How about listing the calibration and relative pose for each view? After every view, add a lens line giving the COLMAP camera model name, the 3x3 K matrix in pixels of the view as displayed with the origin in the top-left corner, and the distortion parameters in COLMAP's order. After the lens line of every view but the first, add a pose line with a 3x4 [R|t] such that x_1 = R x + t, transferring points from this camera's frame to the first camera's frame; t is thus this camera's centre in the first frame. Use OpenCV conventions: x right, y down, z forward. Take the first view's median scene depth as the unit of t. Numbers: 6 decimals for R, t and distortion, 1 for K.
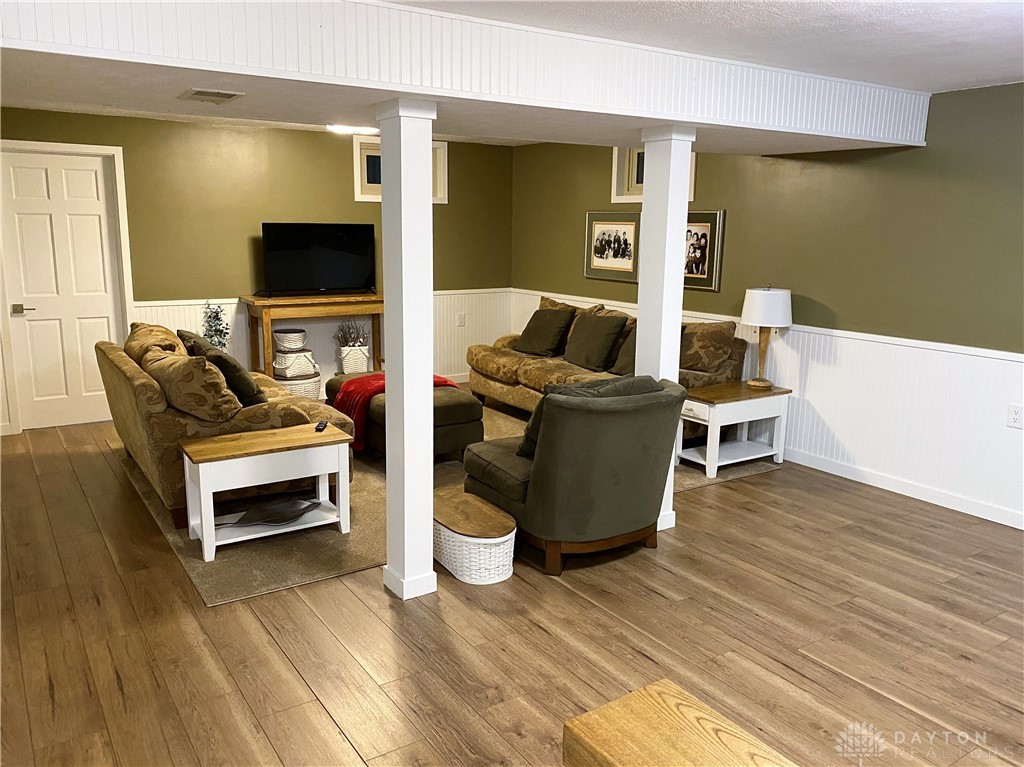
lens RADIAL K [[789.8, 0, 514.3], [0, 789.8, 388.7], [0, 0, 1]] dist [-0.014020, -0.003990]
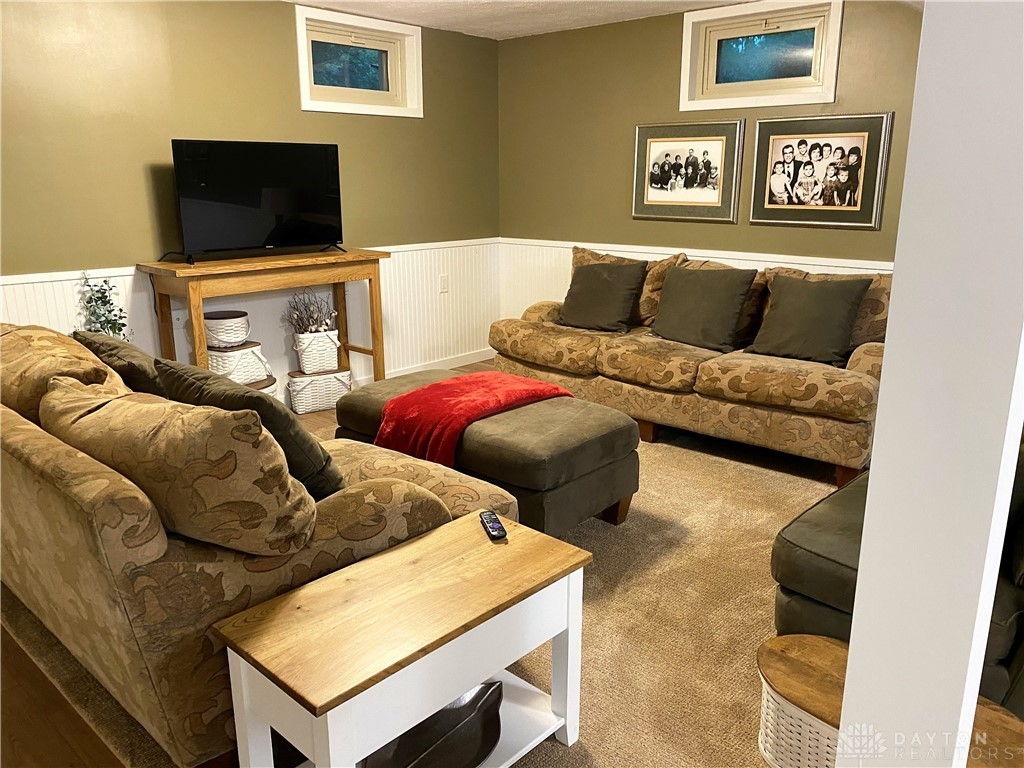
lens RADIAL K [[789.8, 0, 508.8], [0, 789.8, 379.0], [0, 0, 1]] dist [-0.014020, -0.003990]
pose [[0.971758, -0.073496, 0.224241, -0.212090], [0.062946, 0.996563, 0.053846, -0.042468], [-0.227428, -0.038211, 0.973045, 0.338671]]
